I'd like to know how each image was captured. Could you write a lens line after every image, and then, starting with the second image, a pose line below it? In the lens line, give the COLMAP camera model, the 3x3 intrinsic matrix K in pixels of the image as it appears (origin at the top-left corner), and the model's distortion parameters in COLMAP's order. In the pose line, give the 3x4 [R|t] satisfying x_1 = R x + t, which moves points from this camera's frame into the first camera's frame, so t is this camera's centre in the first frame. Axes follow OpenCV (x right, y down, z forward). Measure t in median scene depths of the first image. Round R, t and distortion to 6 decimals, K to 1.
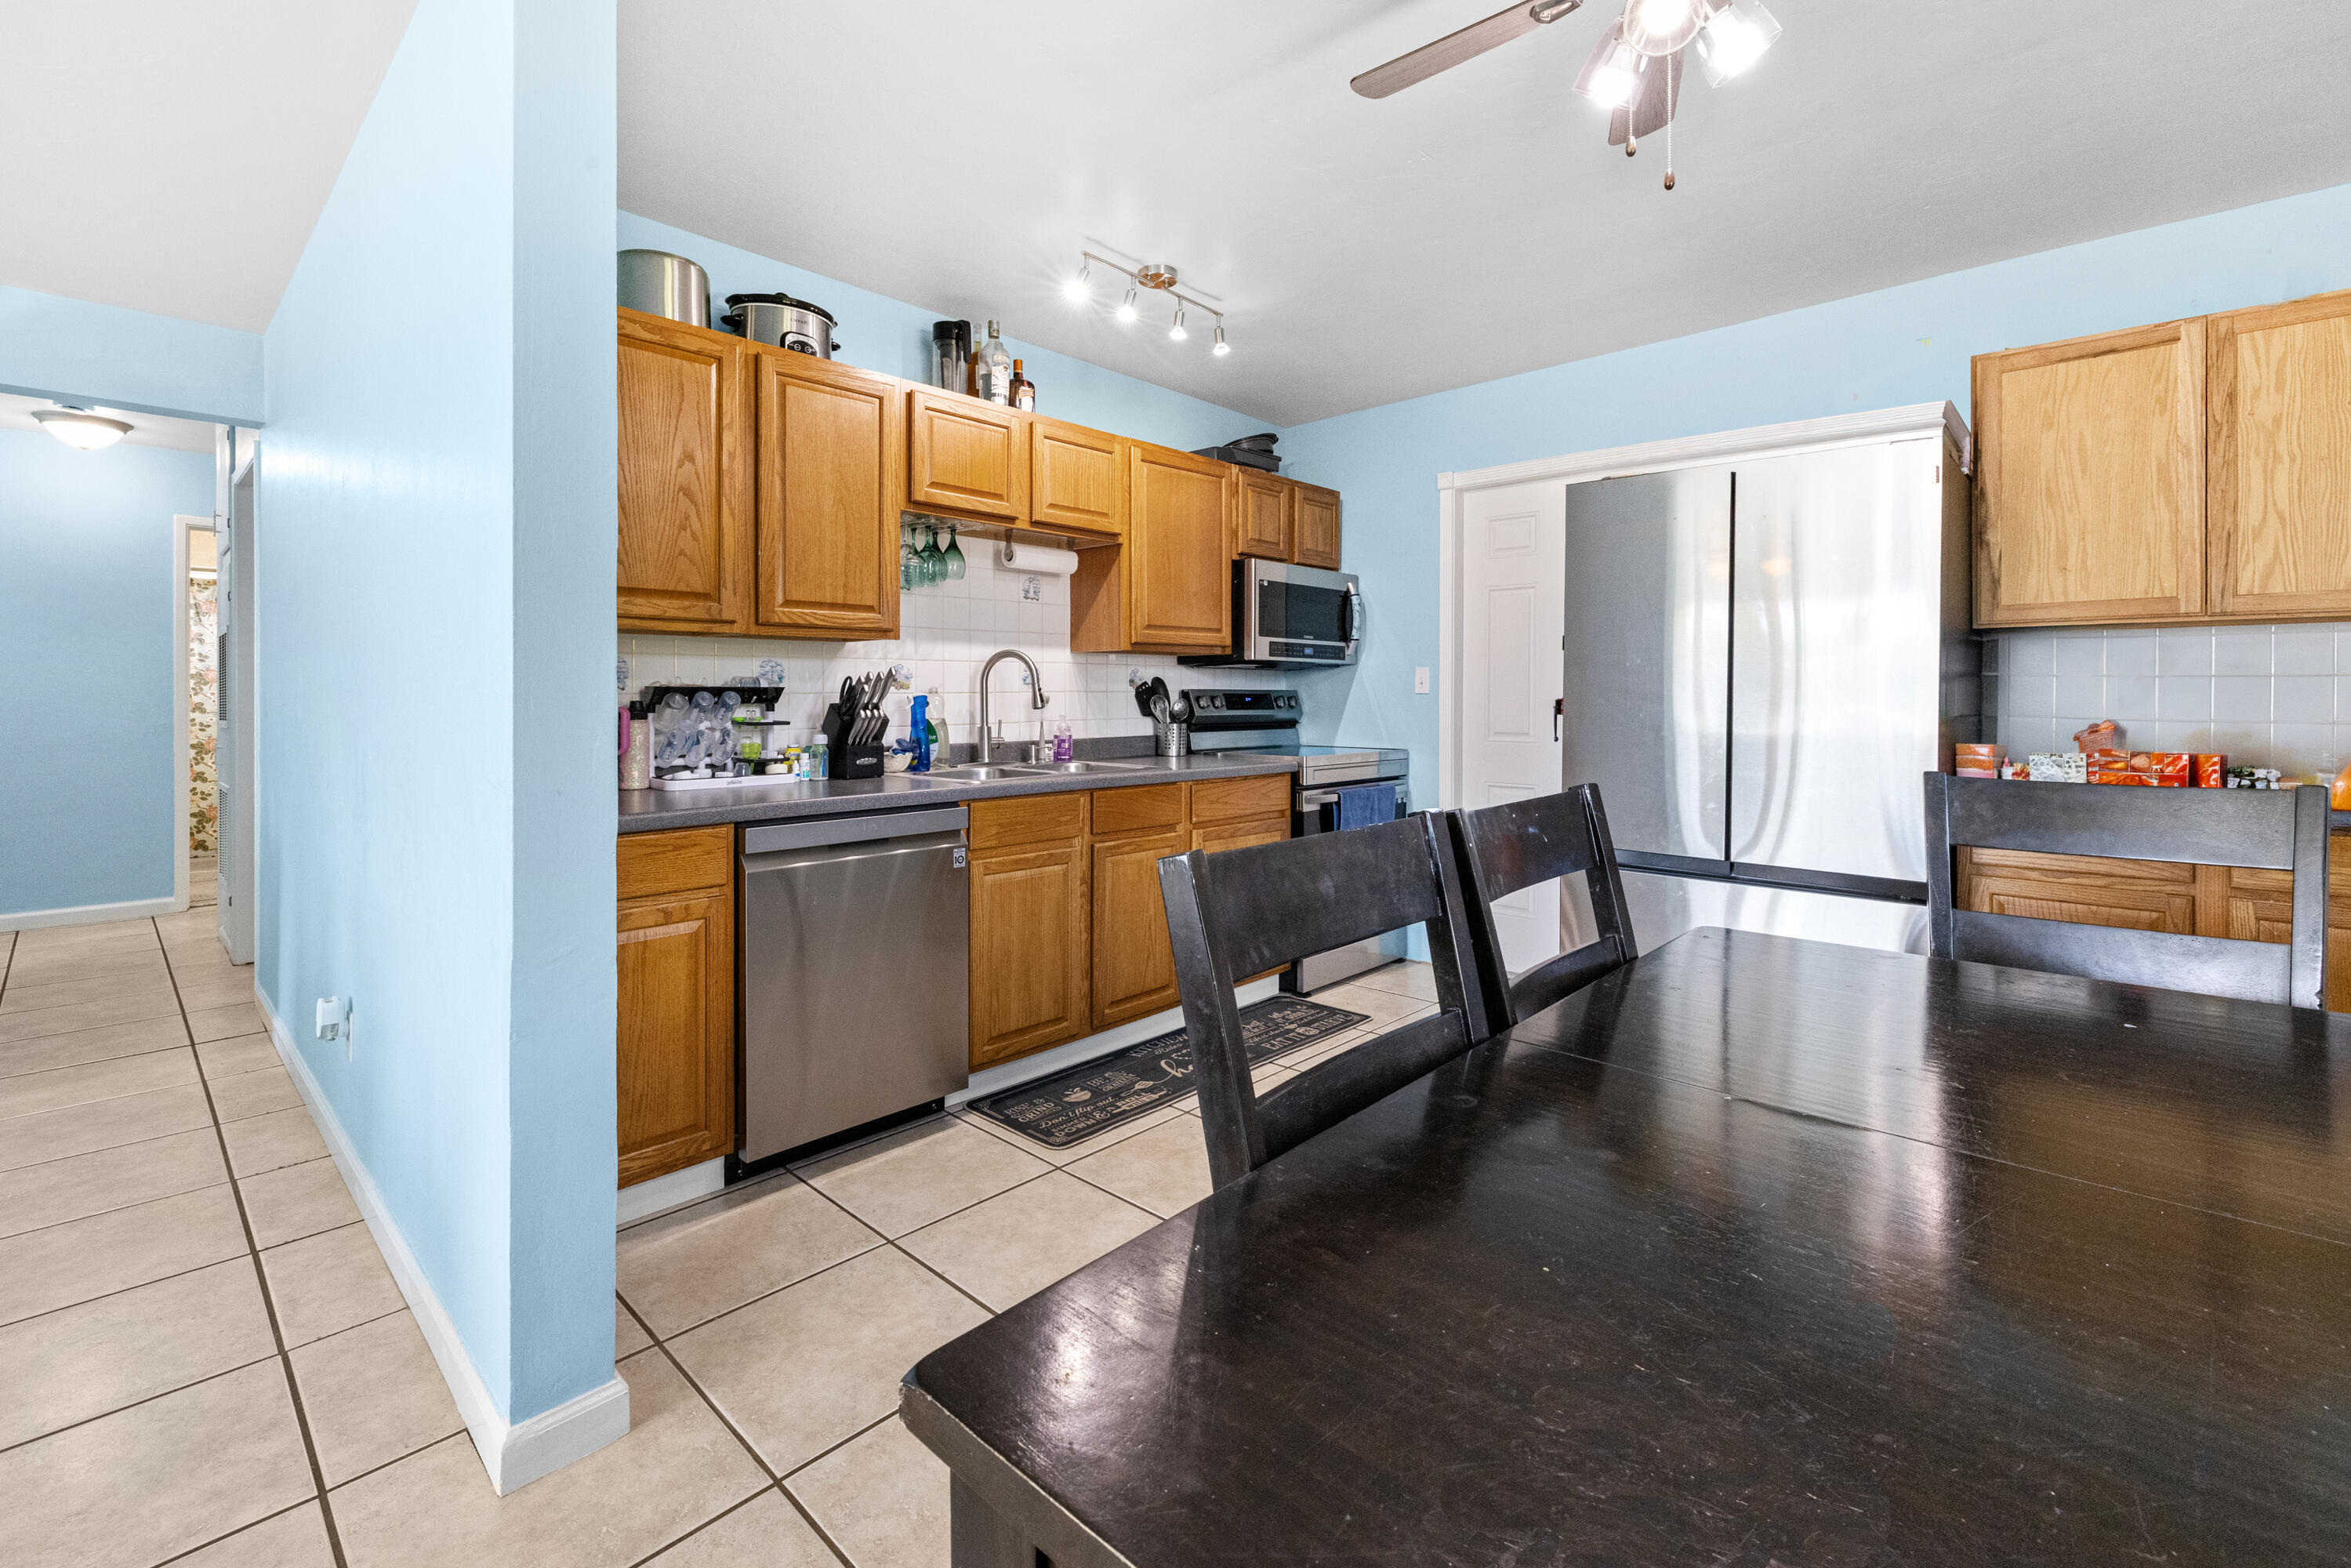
lens RADIAL K [[1007.2, 0, 1179.6], [0, 1007.2, 699.2], [0, 0, 1]] dist [-0.007663, 0.001659]
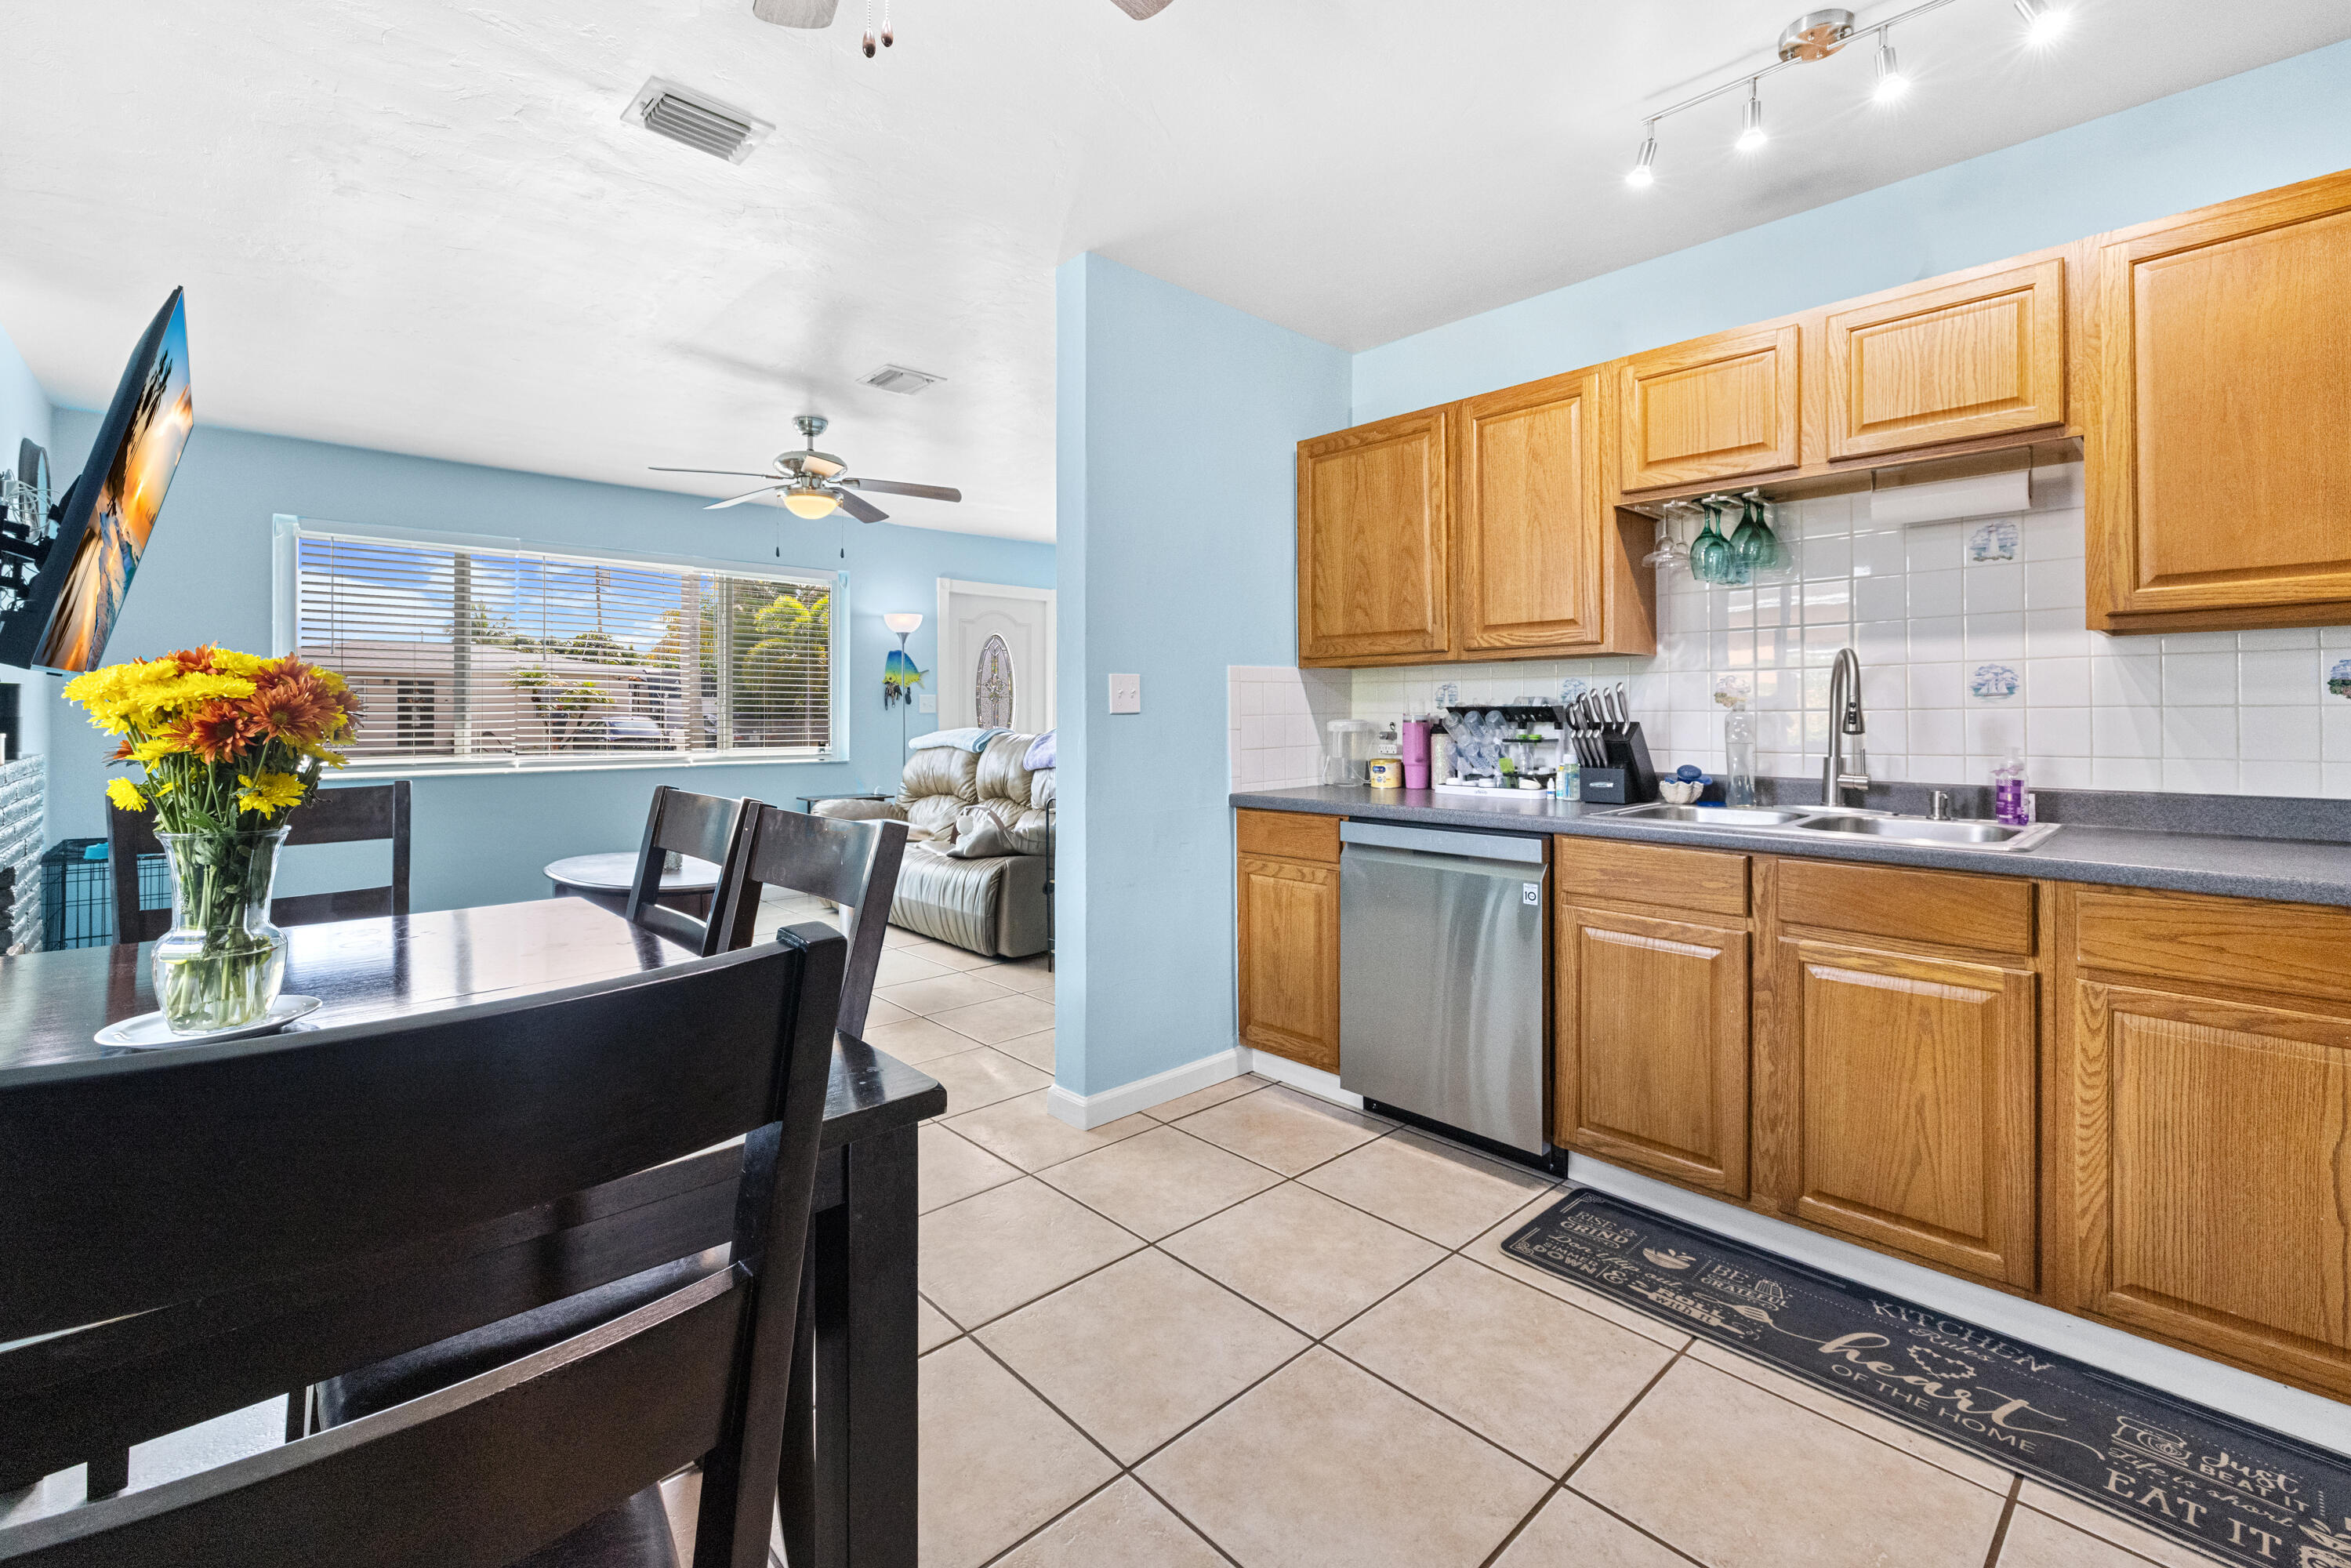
lens RADIAL K [[1007.2, 0, 1161.8], [0, 1007.2, 717.6], [0, 0, 1]] dist [-0.007663, 0.001659]
pose [[-0.077142, 0.003596, -0.997014, 0.657277], [-0.000344, 0.999993, 0.003633, -0.003970], [0.997020, 0.000623, -0.077140, 0.688389]]
